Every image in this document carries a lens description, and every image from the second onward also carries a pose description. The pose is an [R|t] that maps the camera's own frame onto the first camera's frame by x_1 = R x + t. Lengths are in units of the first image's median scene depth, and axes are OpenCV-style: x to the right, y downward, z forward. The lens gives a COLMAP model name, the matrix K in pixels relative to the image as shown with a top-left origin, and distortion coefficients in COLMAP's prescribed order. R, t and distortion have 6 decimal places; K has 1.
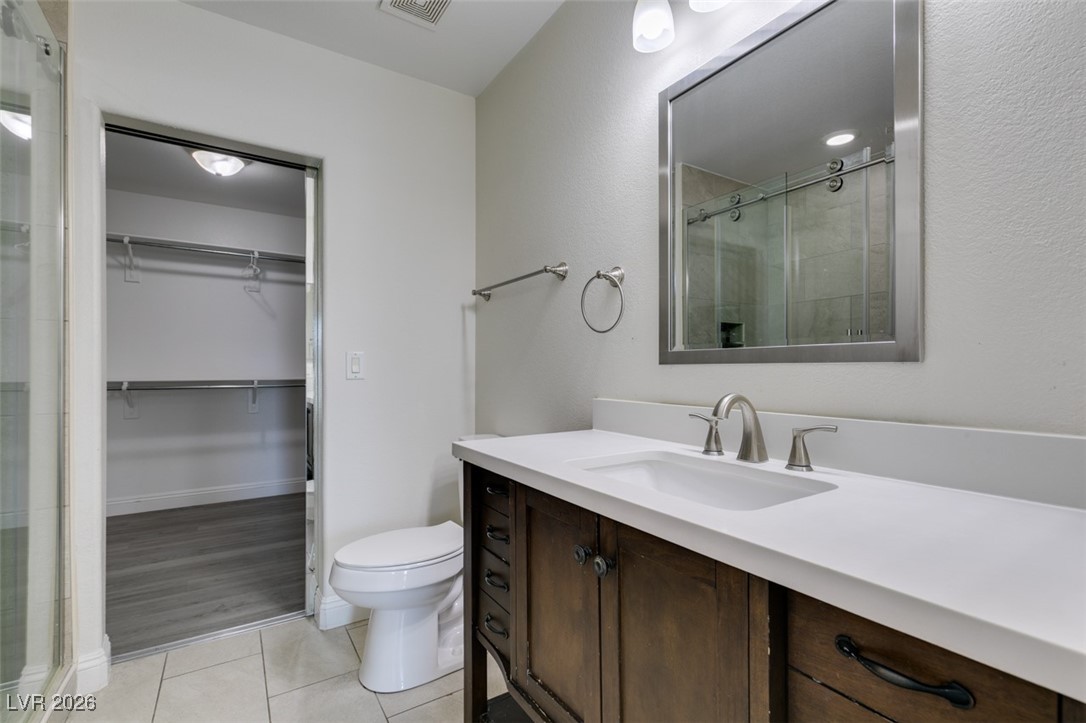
lens RADIAL K [[483.3, 0, 541.3], [0, 483.3, 367.5], [0, 0, 1]] dist [0.001488, -0.001979]
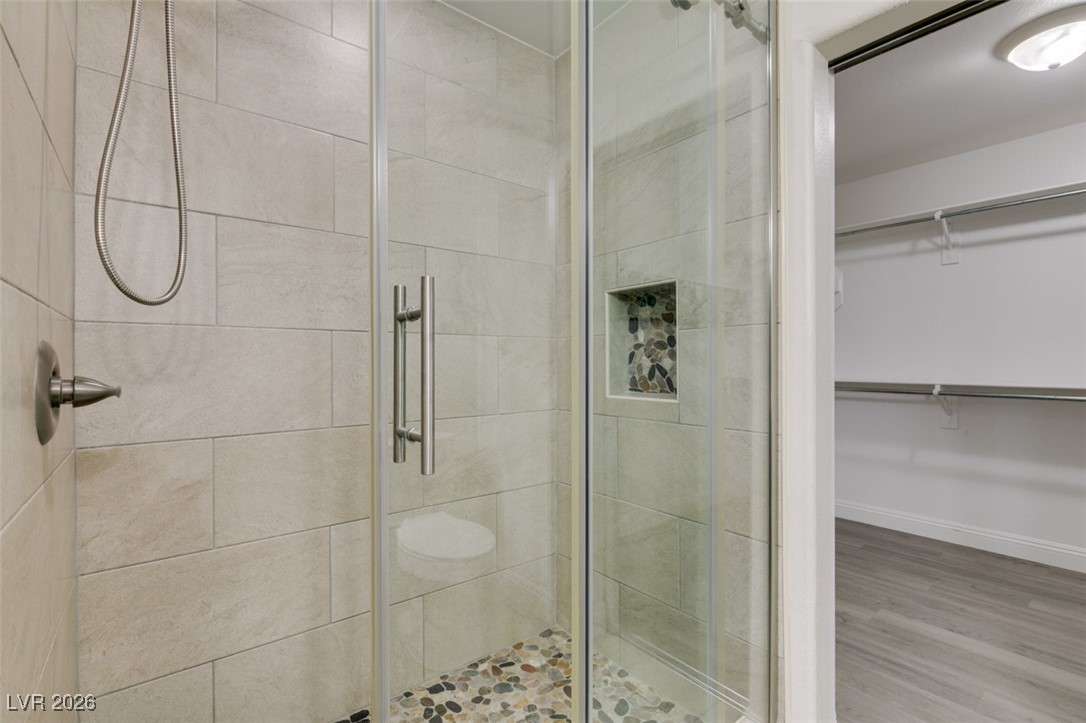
lens RADIAL K [[483.3, 0, 541.3], [0, 483.3, 367.5], [0, 0, 1]] dist [0.001488, -0.001979]
pose [[0.091365, 0.003804, -0.995810, -0.099741], [0.014916, 0.999875, 0.005188, -0.016991], [0.995706, -0.015328, 0.091297, 0.272991]]
